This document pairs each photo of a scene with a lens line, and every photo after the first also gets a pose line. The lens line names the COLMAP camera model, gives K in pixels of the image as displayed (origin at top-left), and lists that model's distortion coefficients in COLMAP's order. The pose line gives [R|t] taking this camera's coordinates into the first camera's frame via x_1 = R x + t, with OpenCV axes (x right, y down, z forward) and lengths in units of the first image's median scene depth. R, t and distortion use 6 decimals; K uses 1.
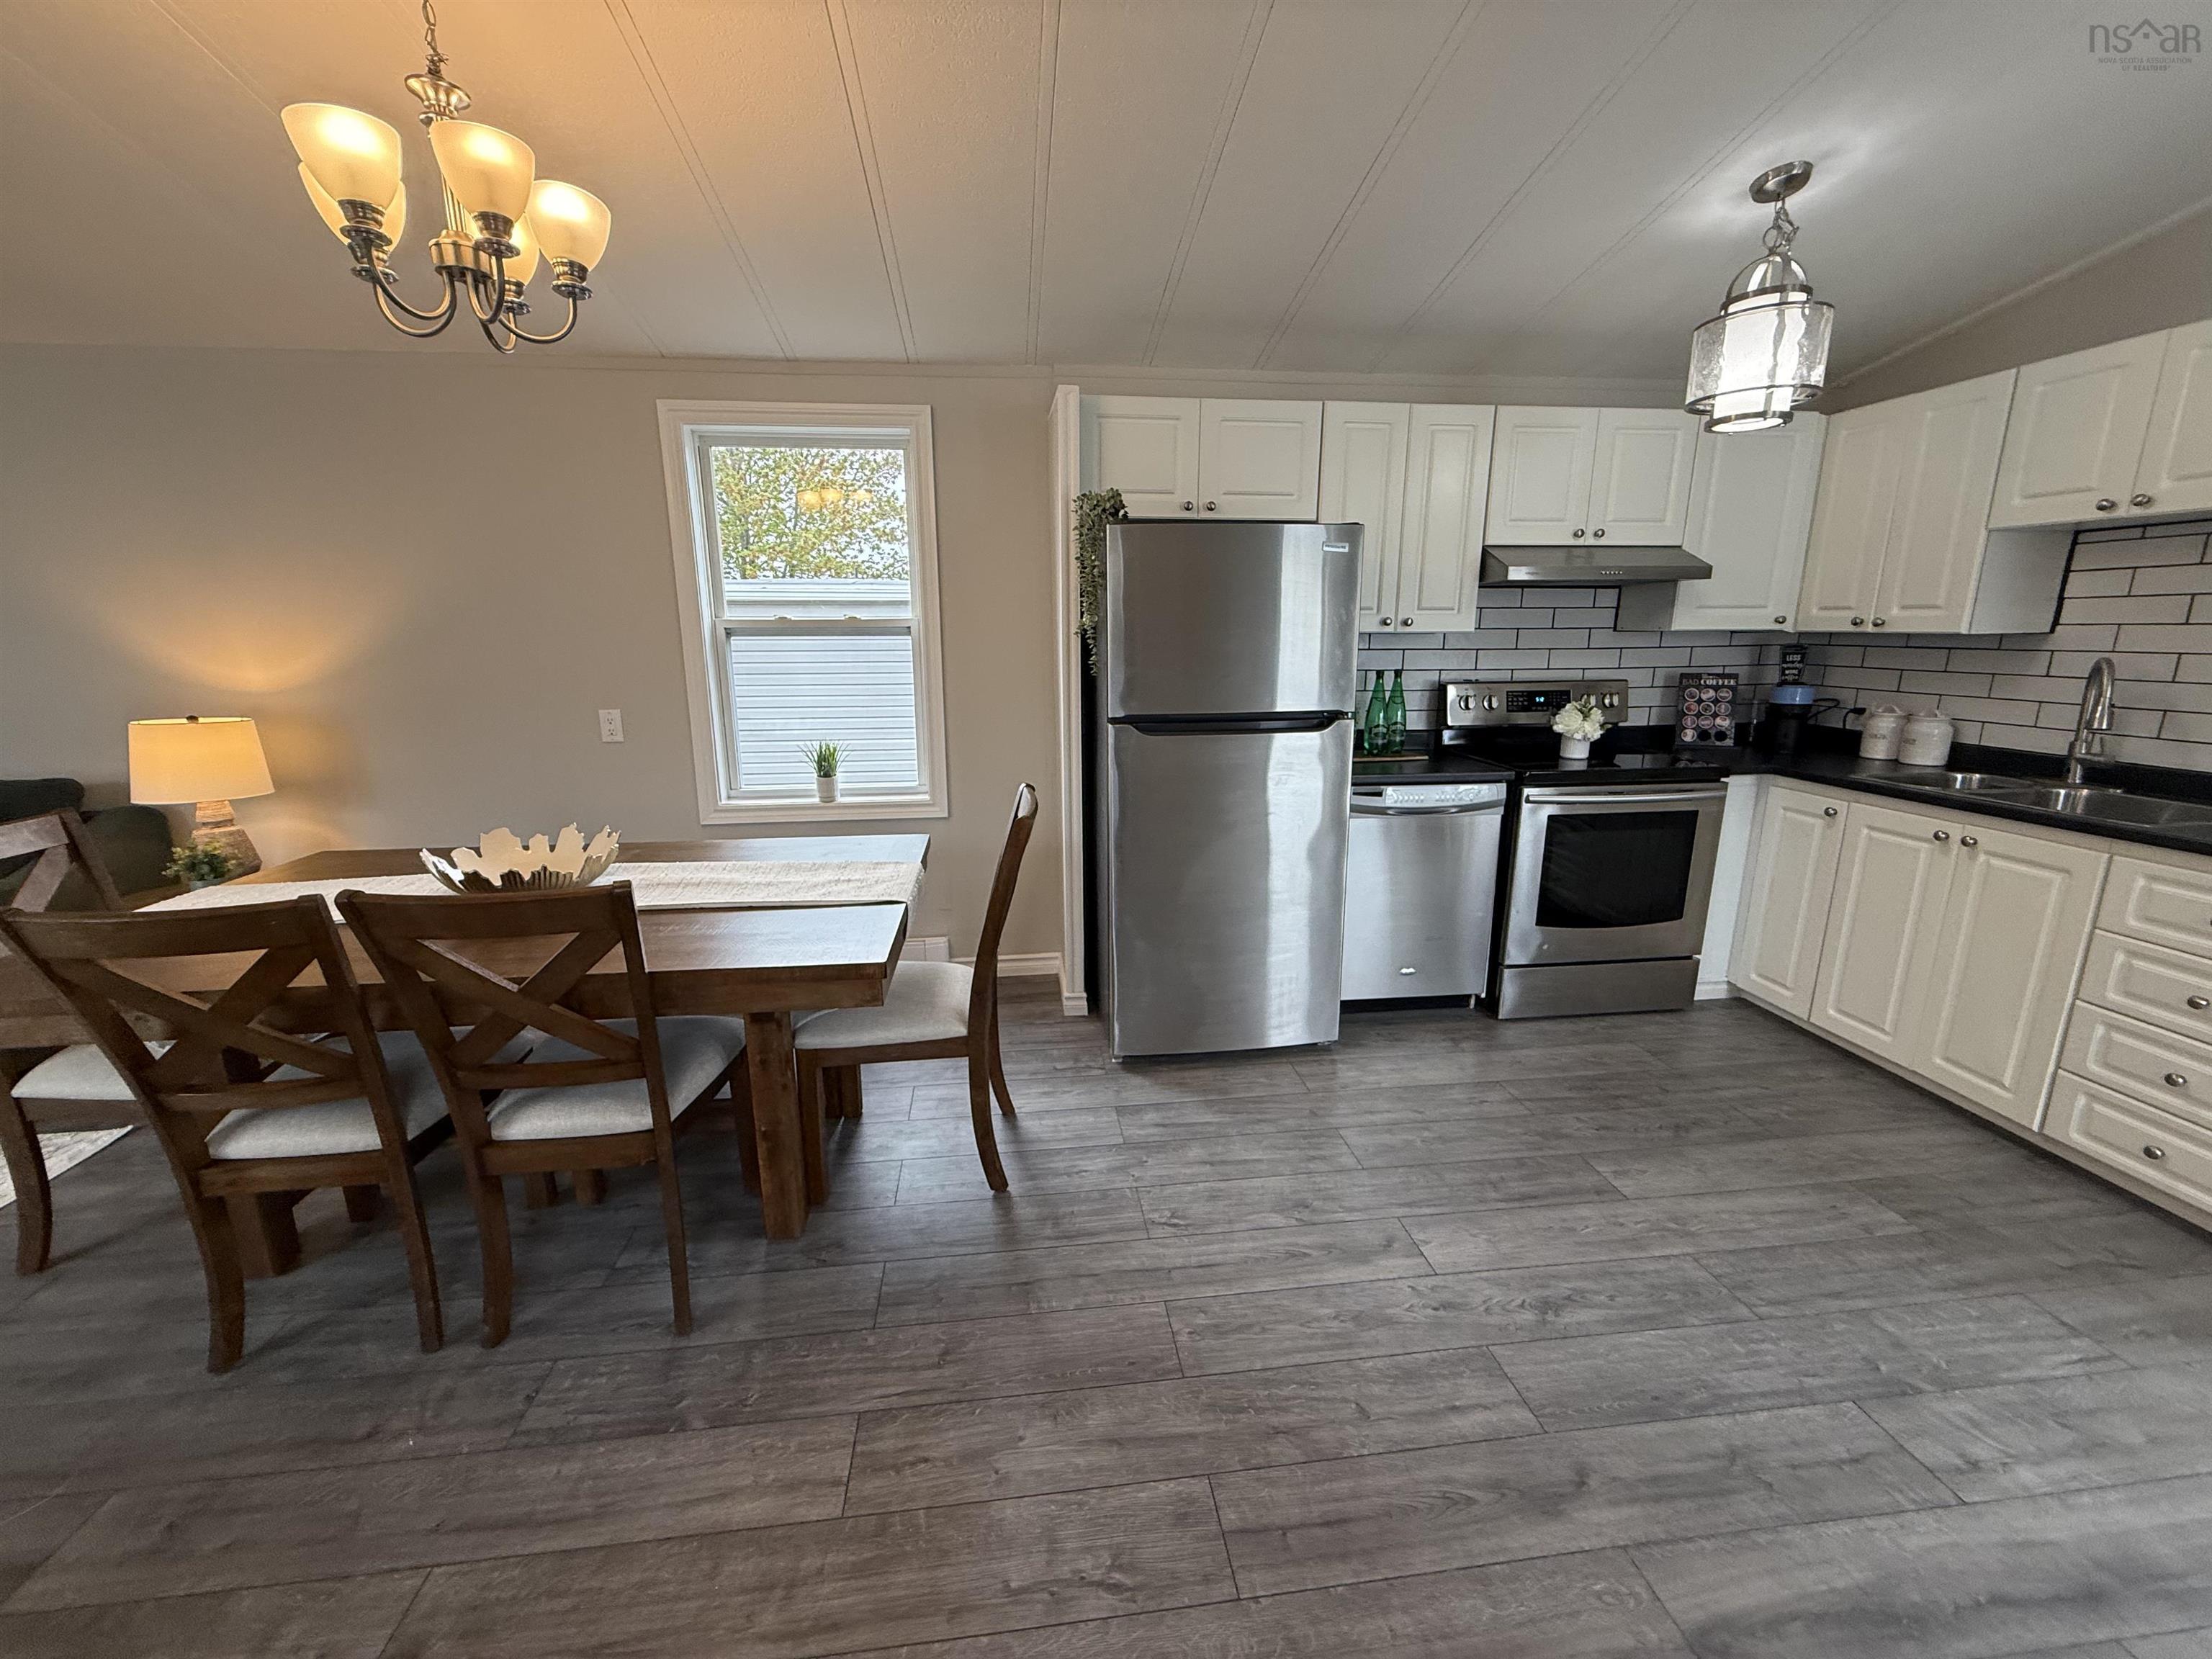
lens RADIAL K [[877.4, 0, 1098.4], [0, 877.4, 828.9], [0, 0, 1]] dist [0.001078, -0.000391]
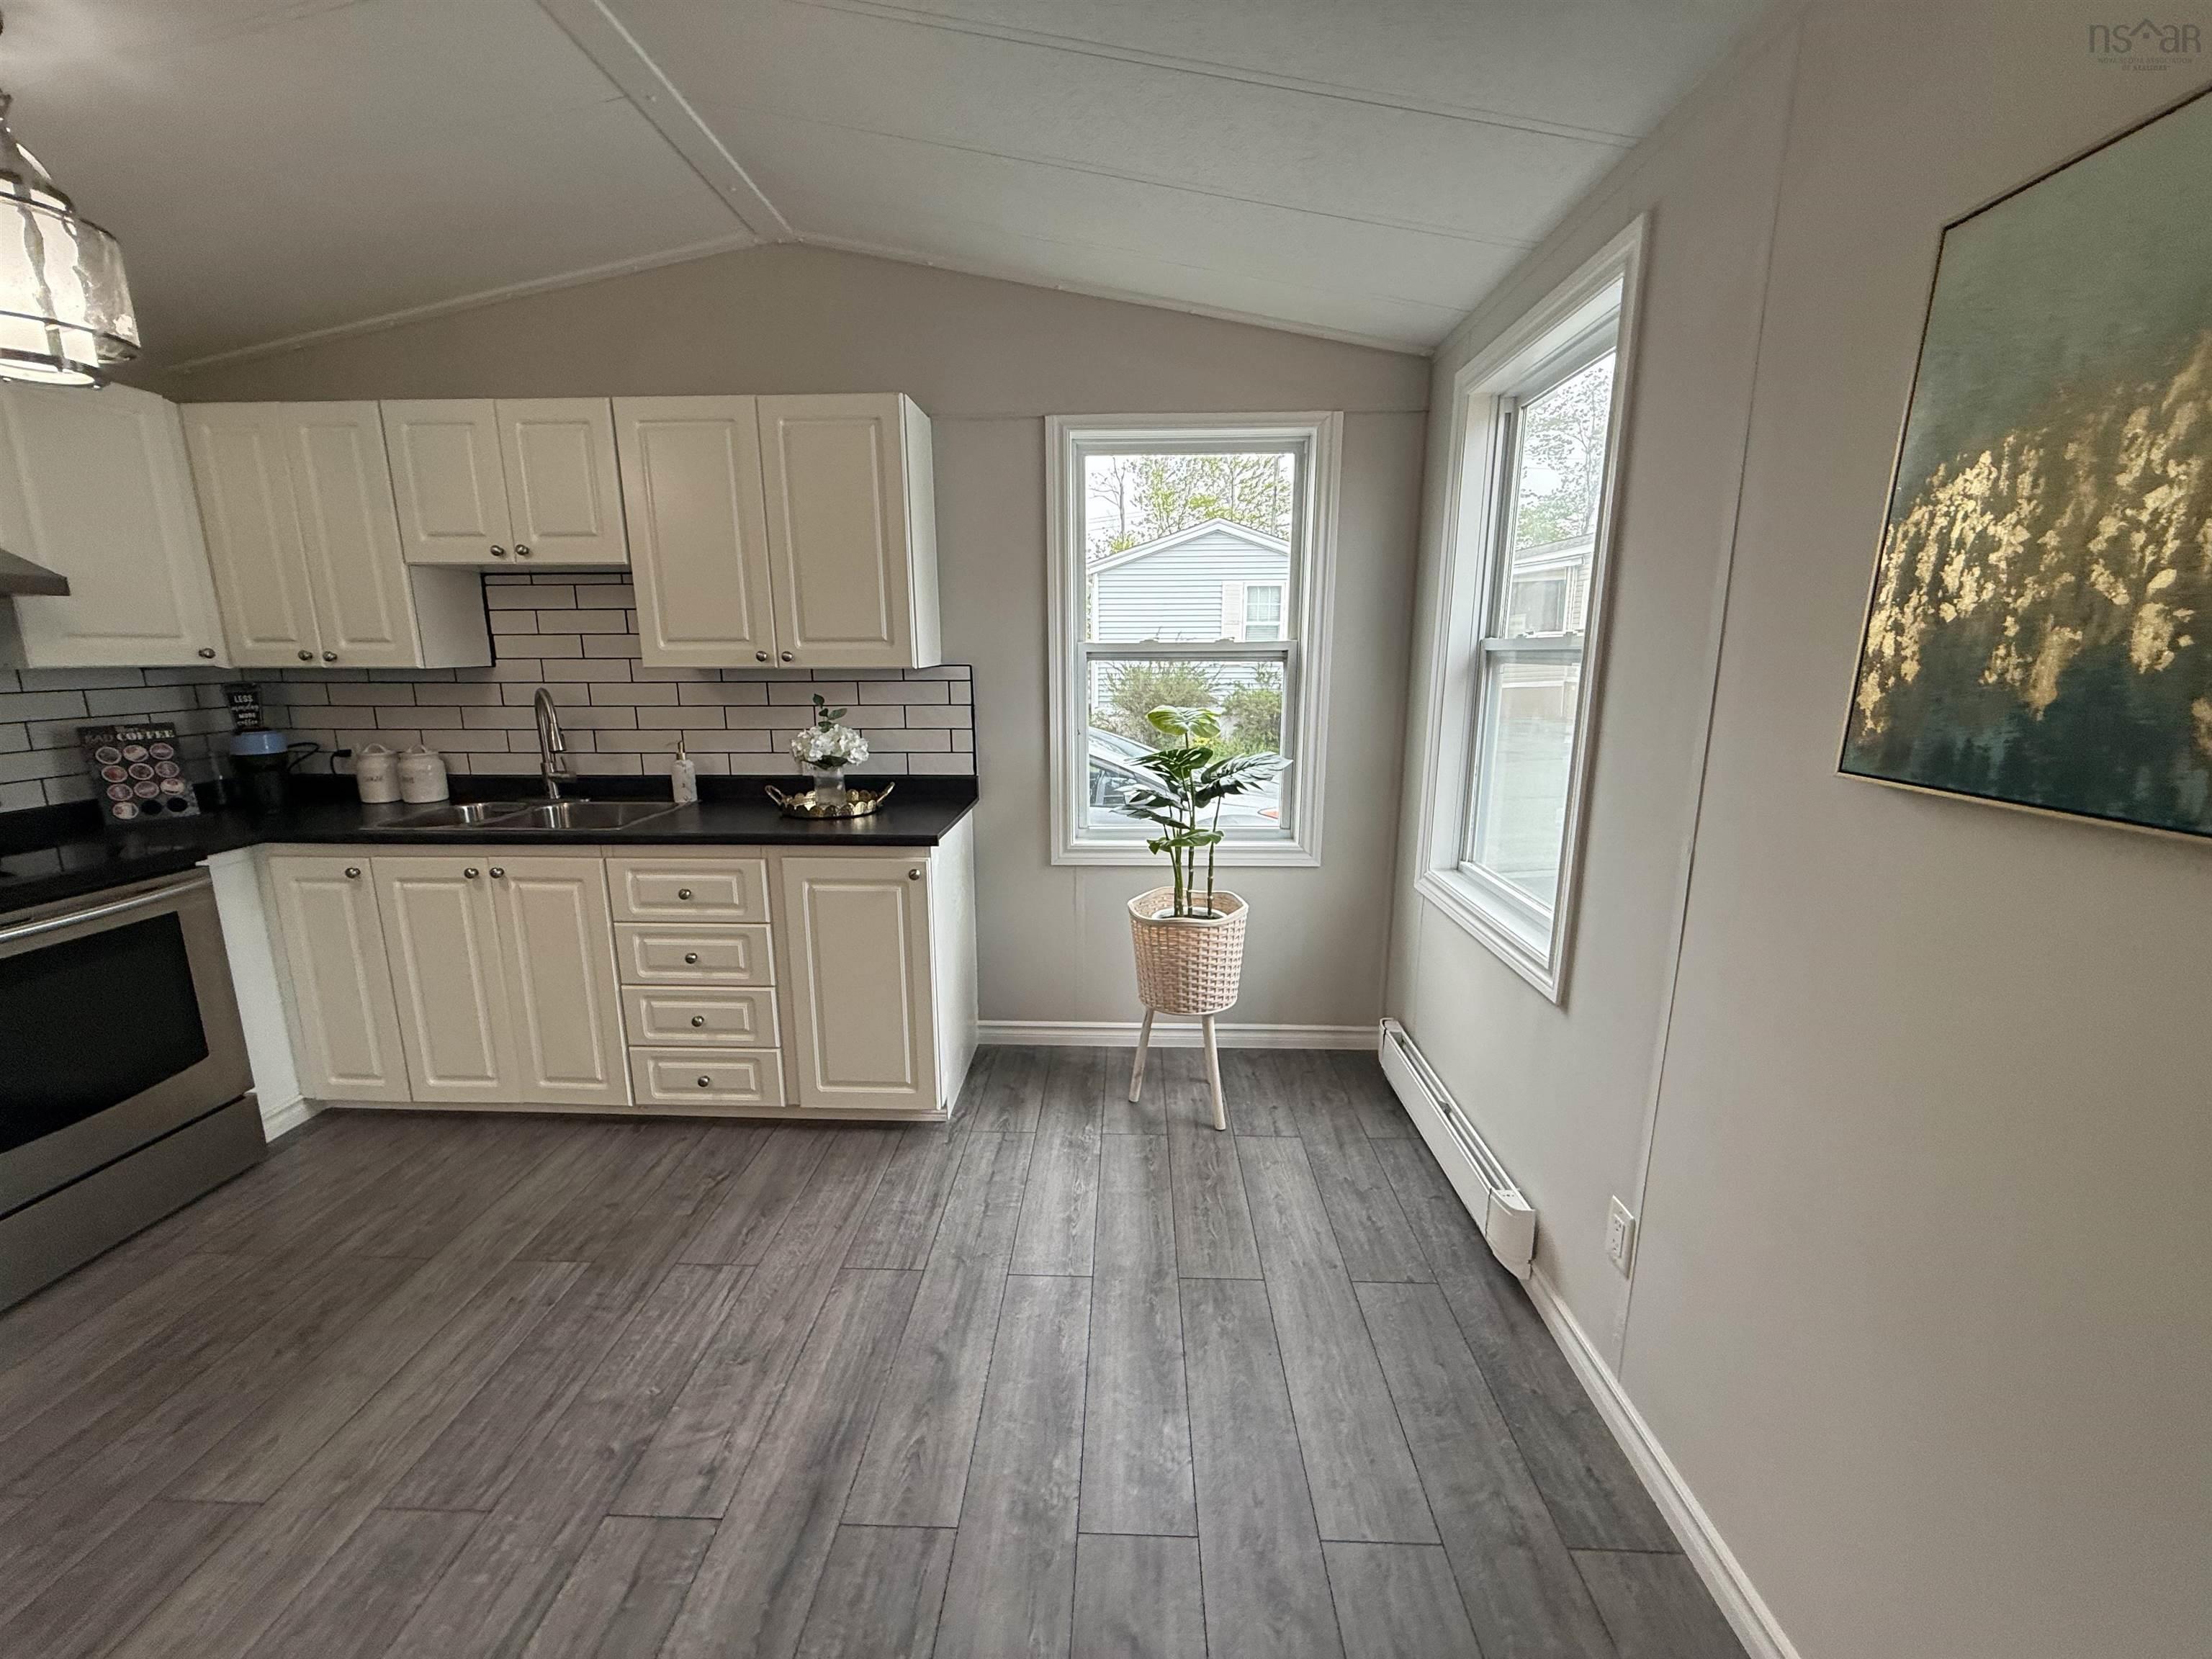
lens RADIAL K [[877.4, 0, 1098.4], [0, 877.4, 828.9], [0, 0, 1]] dist [0.001078, -0.000391]
pose [[0.151081, -0.190806, 0.969932, 0.112567], [0.223665, 0.962347, 0.154474, -0.031366], [-0.962885, 0.193602, 0.188069, 0.119378]]
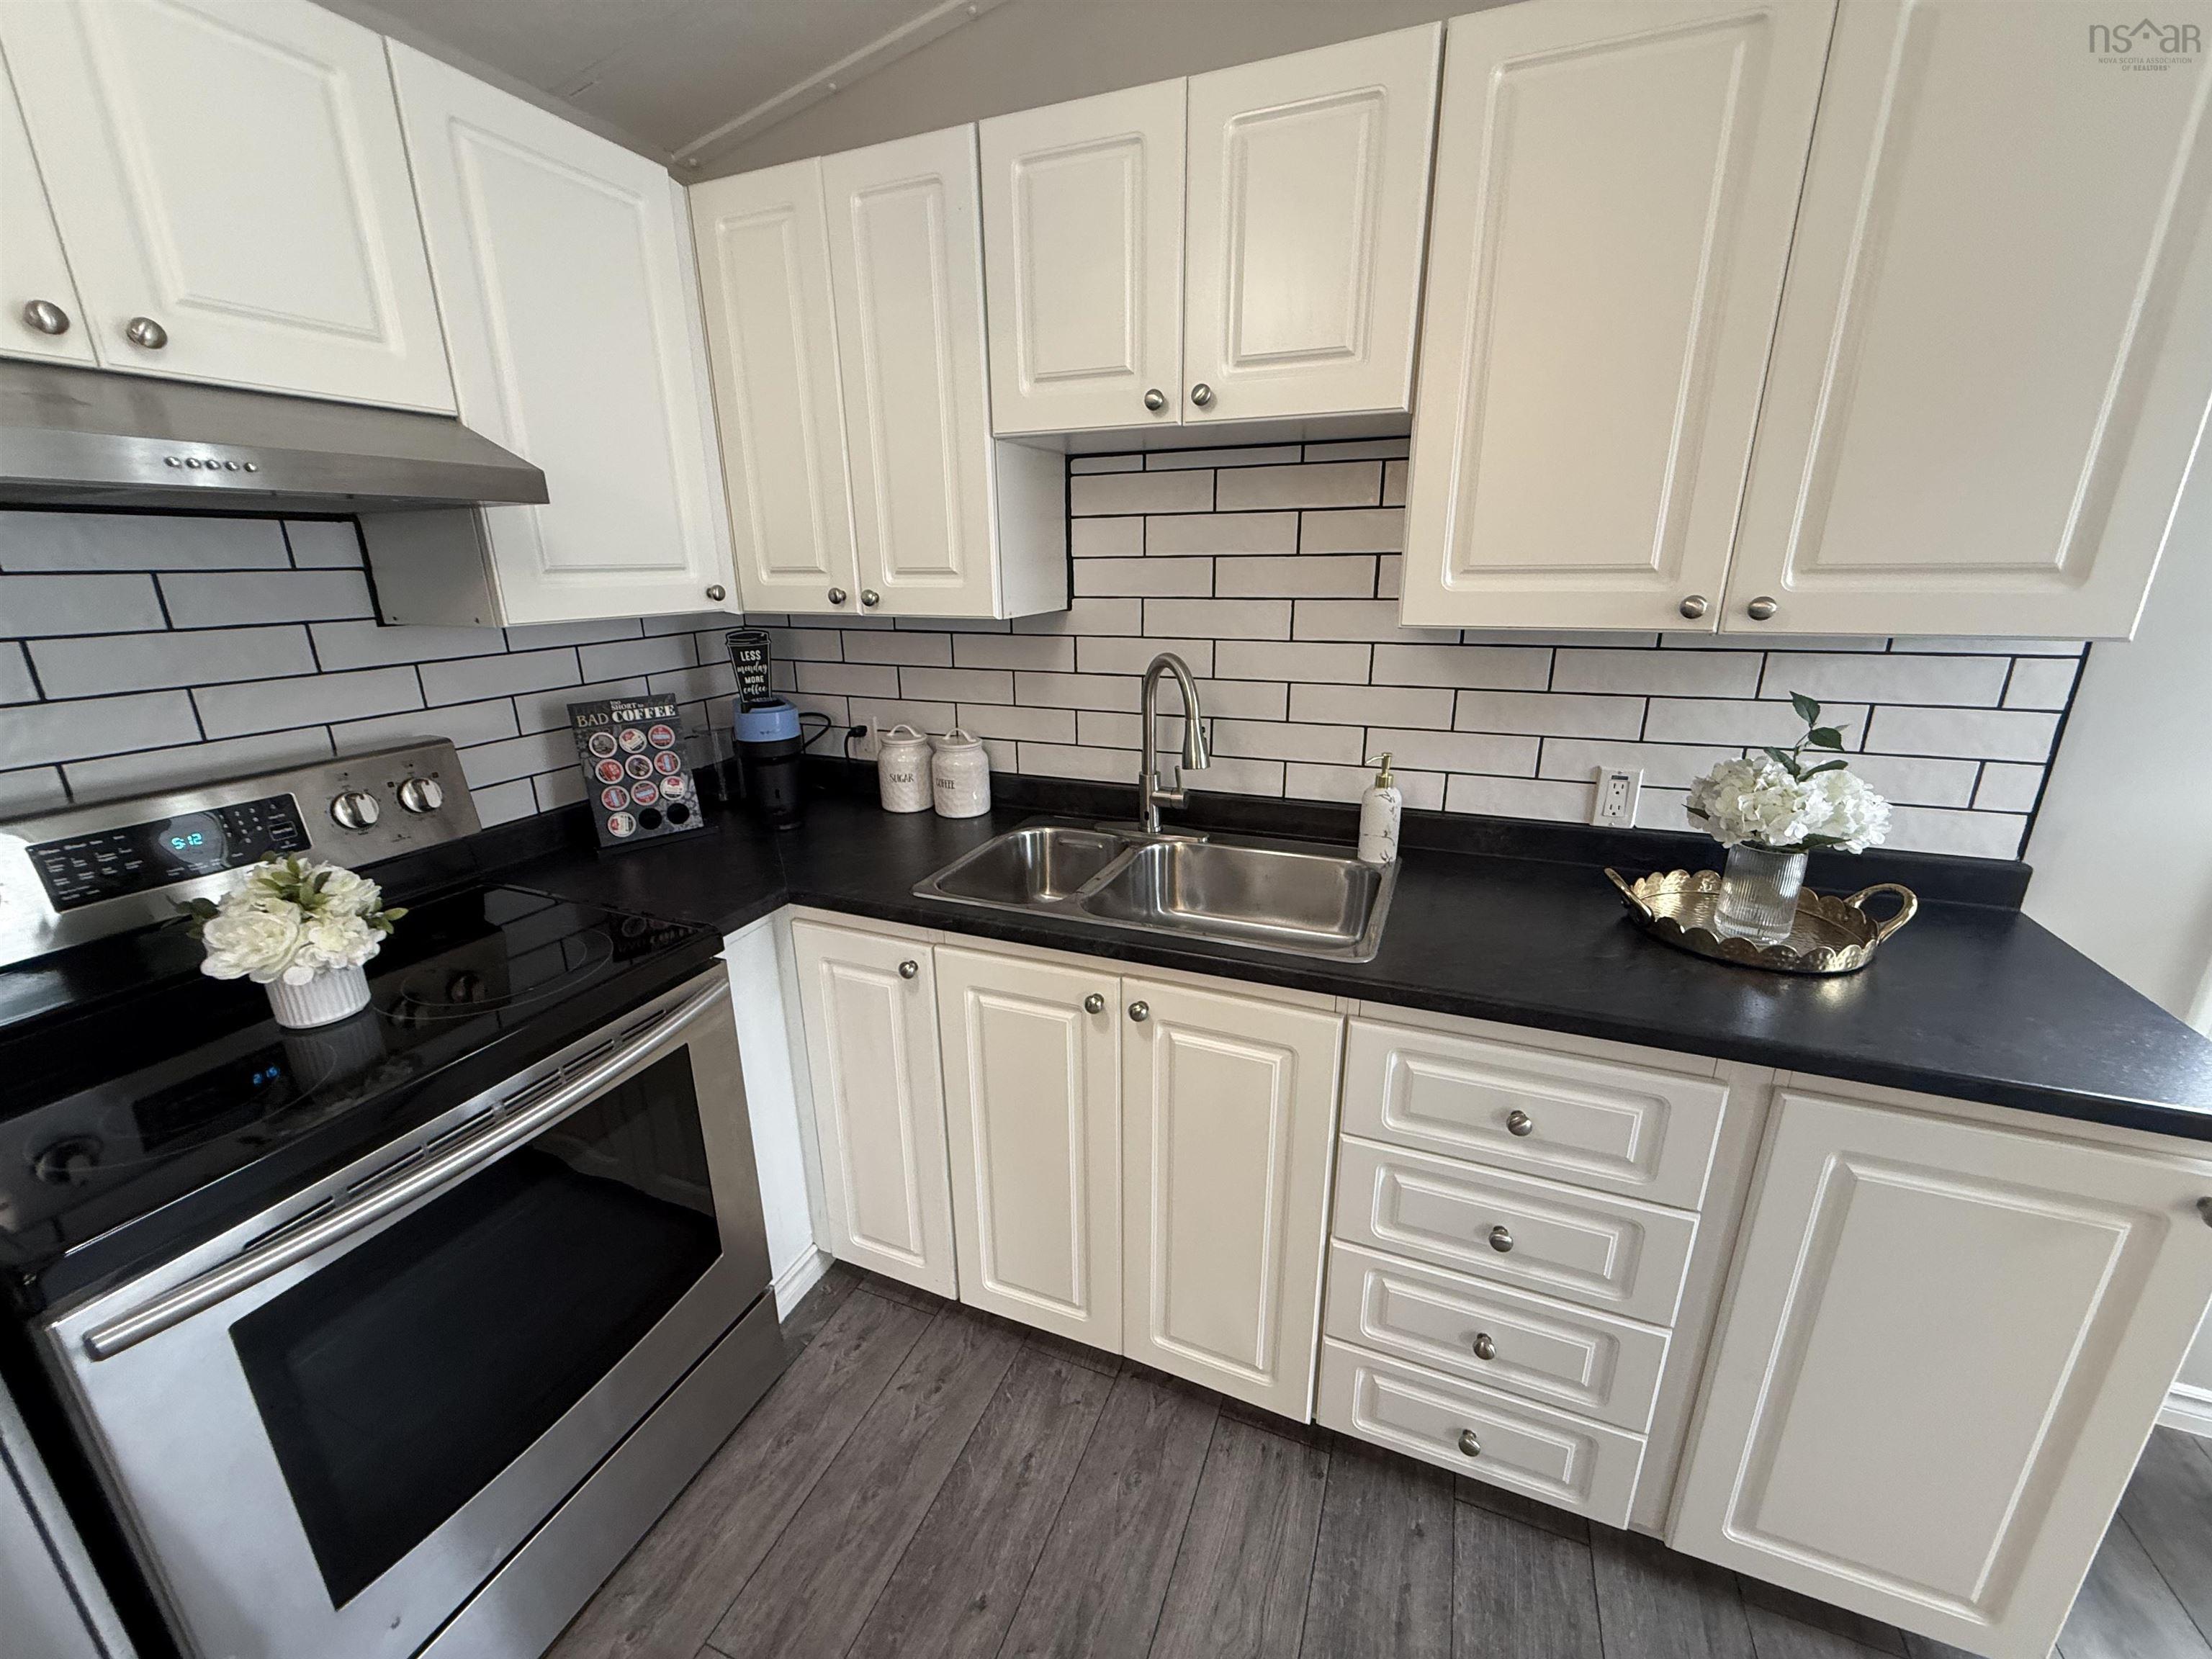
lens RADIAL K [[878.8, 0, 1099.6], [0, 878.8, 829.0], [0, 0, 1]] dist [0.000658, -0.000570]
pose [[0.479608, -0.257508, 0.838848, 0.484297], [0.203636, 0.962535, 0.179050, -0.176928], [-0.853527, 0.084946, 0.514078, 0.645083]]
